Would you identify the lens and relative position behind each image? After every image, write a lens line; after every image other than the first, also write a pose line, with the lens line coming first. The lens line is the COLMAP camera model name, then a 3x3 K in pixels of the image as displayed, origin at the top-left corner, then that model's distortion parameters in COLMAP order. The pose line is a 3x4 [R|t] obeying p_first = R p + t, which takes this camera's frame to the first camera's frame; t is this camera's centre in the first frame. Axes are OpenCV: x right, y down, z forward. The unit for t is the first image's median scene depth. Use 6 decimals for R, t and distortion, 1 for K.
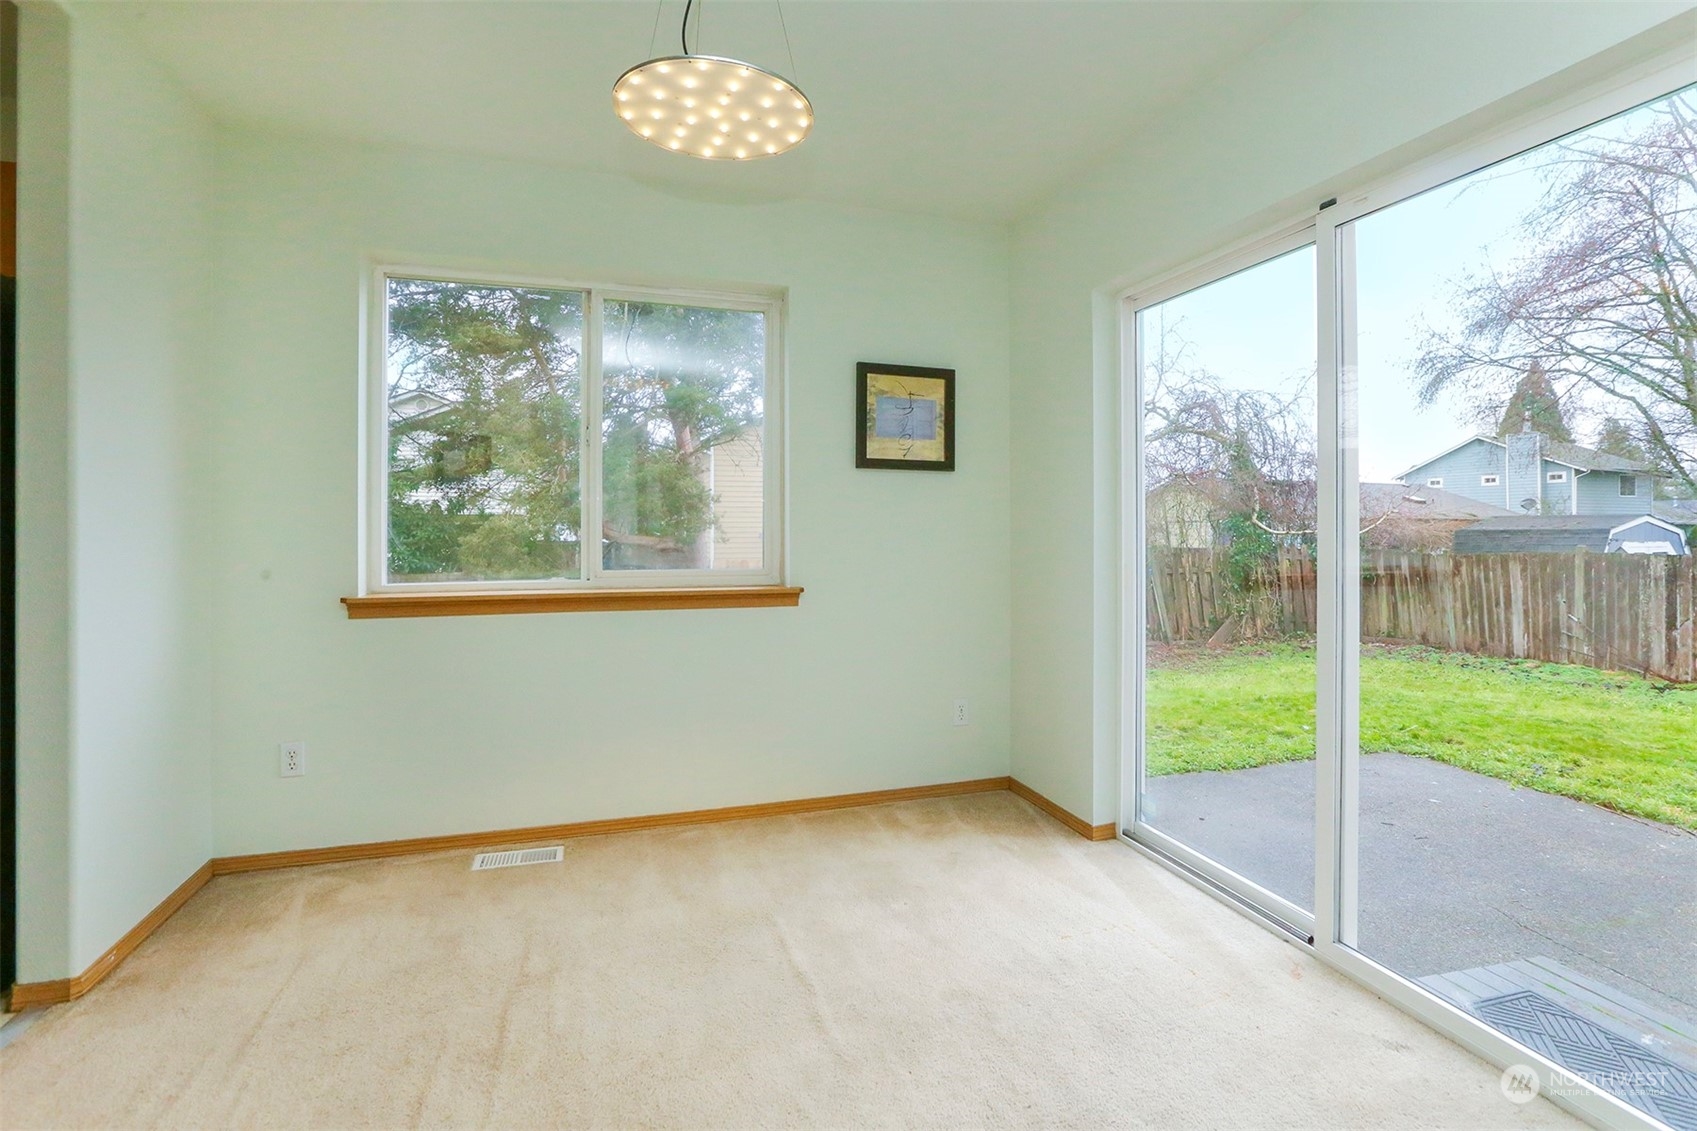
lens RADIAL K [[812.5, 0, 851.1], [0, 812.5, 540.6], [0, 0, 1]] dist [-0.050539, 0.028325]
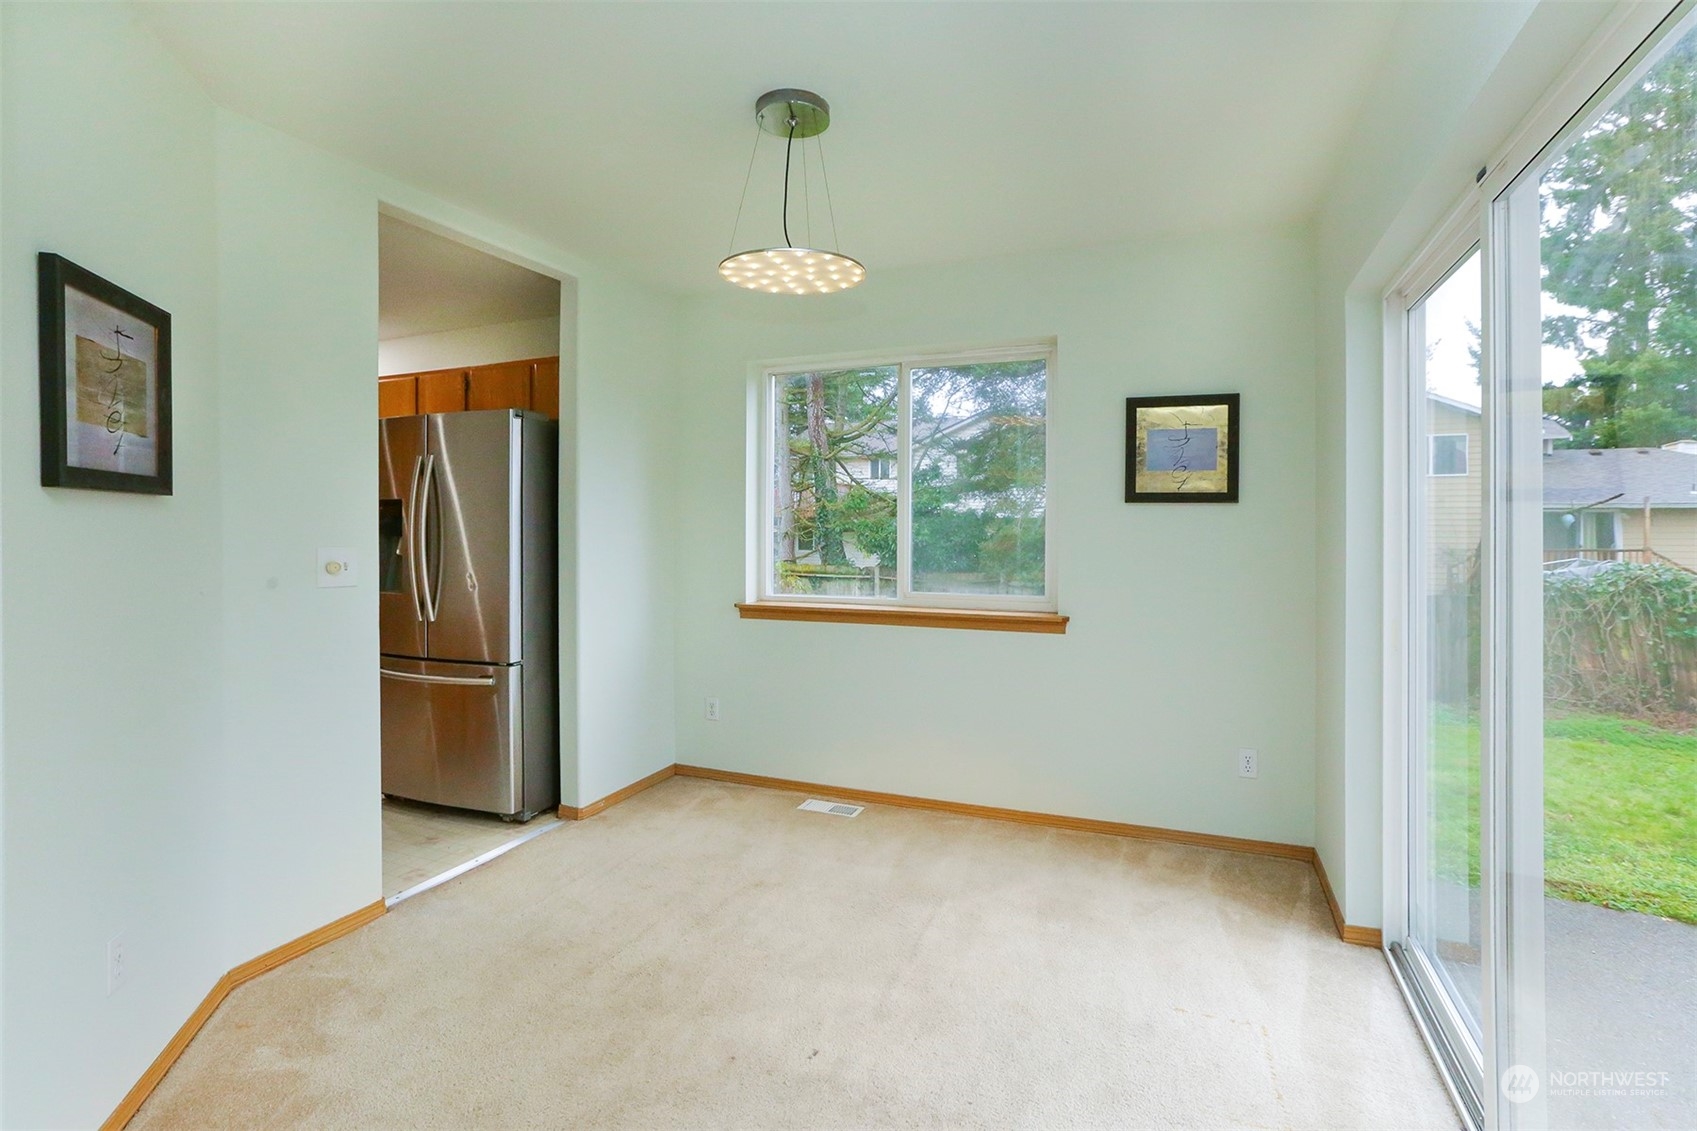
lens RADIAL K [[812.5, 0, 851.1], [0, 812.5, 540.6], [0, 0, 1]] dist [-0.050539, 0.028325]
pose [[0.750137, 0.011831, -0.661177, 0.453065], [-0.007926, 0.999929, 0.008899, -0.052802], [0.661235, -0.001435, 0.750178, 0.022376]]
